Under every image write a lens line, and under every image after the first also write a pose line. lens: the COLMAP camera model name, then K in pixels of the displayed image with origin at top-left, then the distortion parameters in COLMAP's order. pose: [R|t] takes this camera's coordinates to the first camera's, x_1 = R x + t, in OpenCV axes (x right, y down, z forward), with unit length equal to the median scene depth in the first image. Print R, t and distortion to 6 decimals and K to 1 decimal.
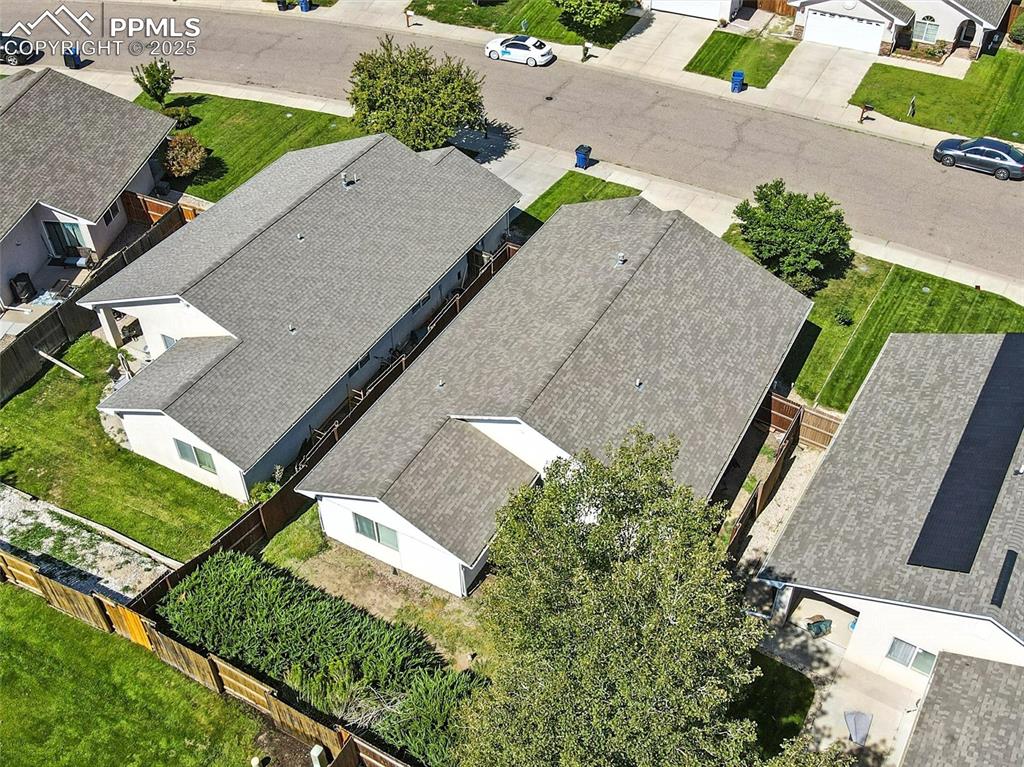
lens RADIAL K [[1002.0, 0, 515.2], [0, 1002.0, 386.2], [0, 0, 1]] dist [0.018622, 0.000000]
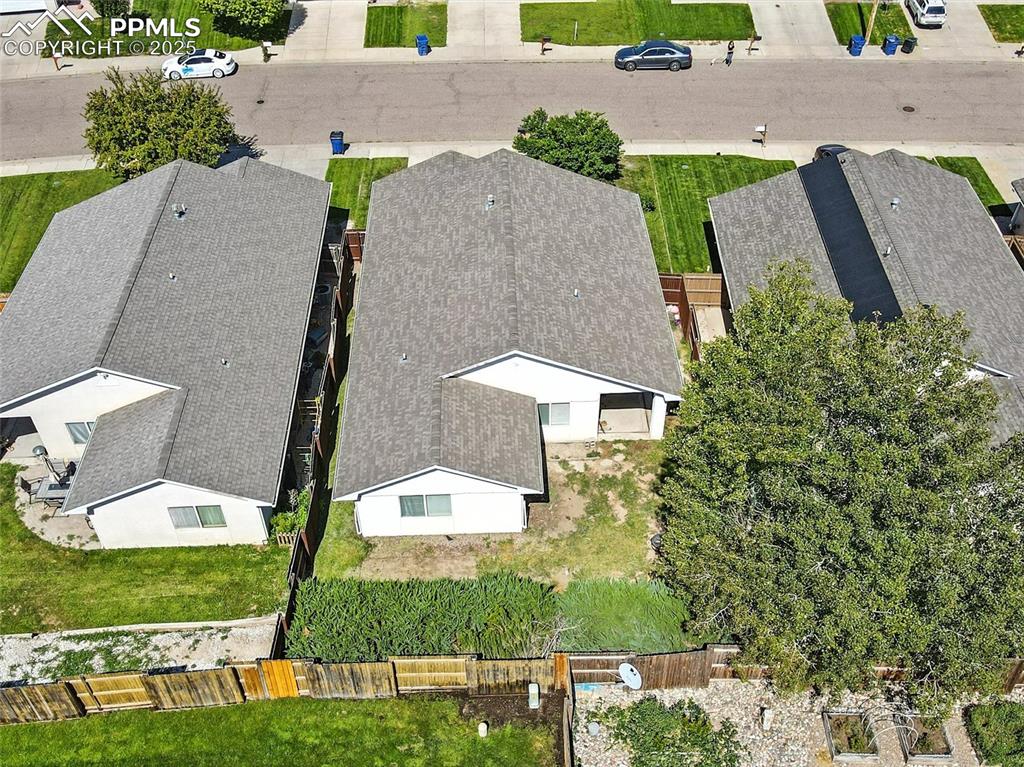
lens RADIAL K [[1002.0, 0, 509.1], [0, 1002.0, 389.1], [0, 0, 1]] dist [0.018622, 0.000000]
pose [[0.860877, -0.345196, 0.373806, -0.252495], [0.346765, 0.935666, 0.065450, -0.001506], [-0.372350, 0.073278, 0.925195, 0.014211]]
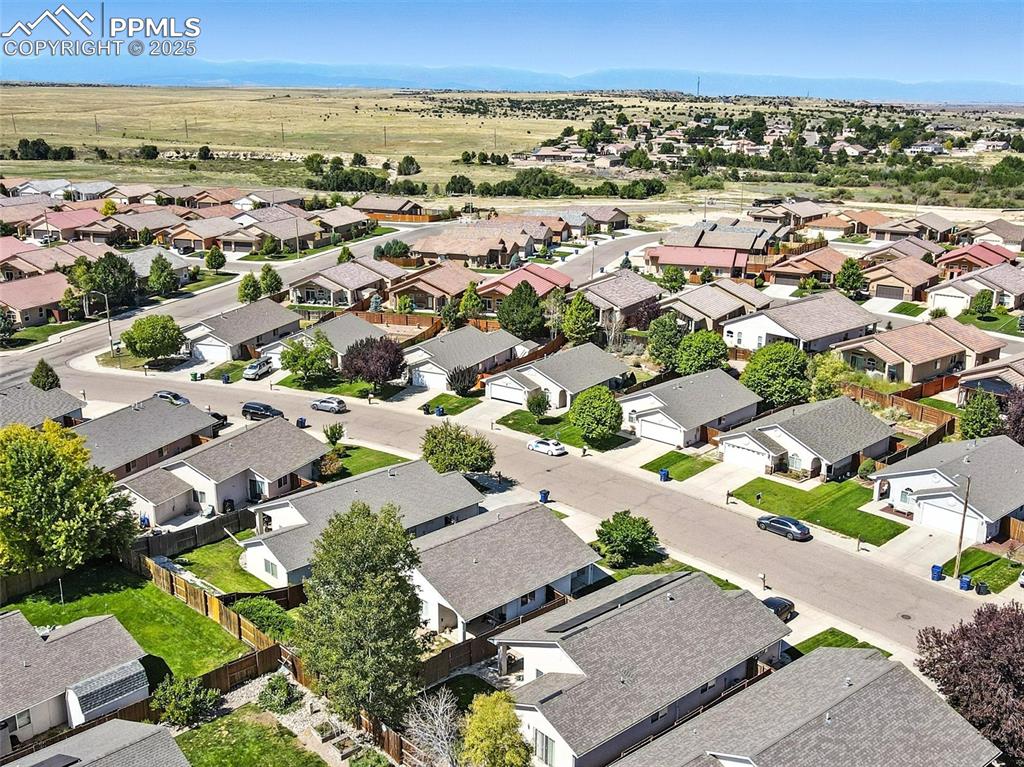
lens RADIAL K [[1002.0, 0, 513.4], [0, 1002.0, 381.1], [0, 0, 1]] dist [0.018622, 0.000000]
pose [[0.960012, 0.089891, -0.265133, 0.461912], [-0.199330, 0.884471, -0.421876, 0.339203], [0.196580, 0.457855, 0.867021, -0.603792]]
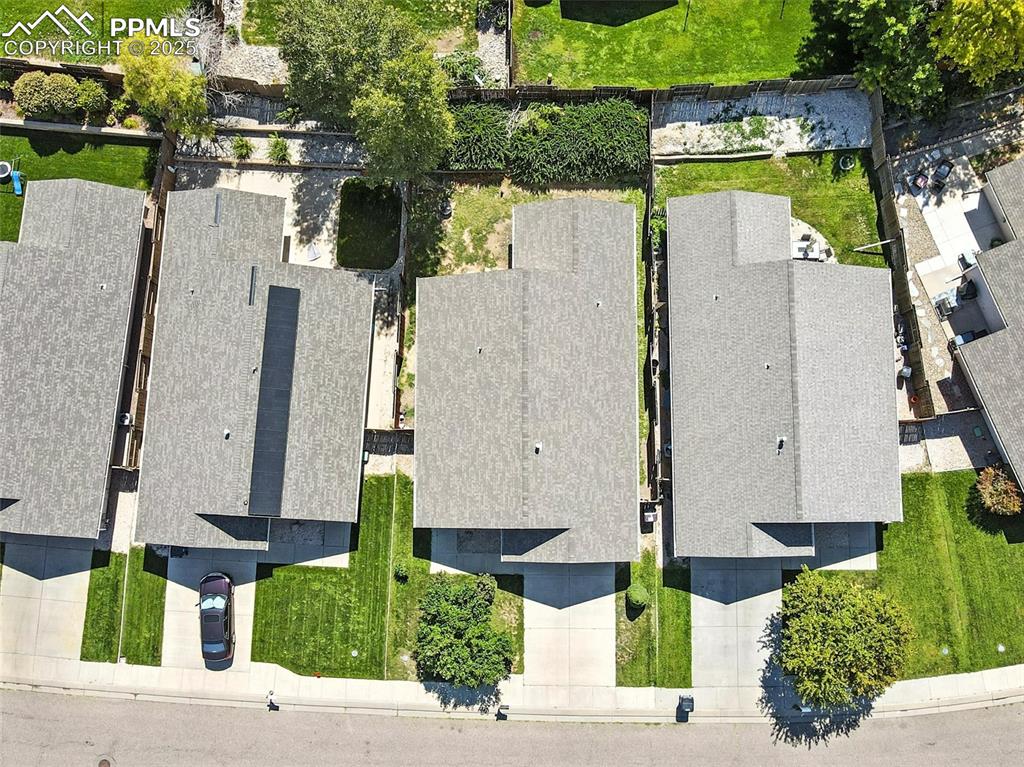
lens RADIAL K [[1002.0, 0, 508.8], [0, 1002.0, 383.0], [0, 0, 1]] dist [0.018622, 0.000000]
pose [[-0.877256, 0.479372, -0.024970, 0.097051], [-0.297965, -0.503019, 0.811288, -0.857828], [0.376349, 0.719148, 0.584113, 0.092070]]
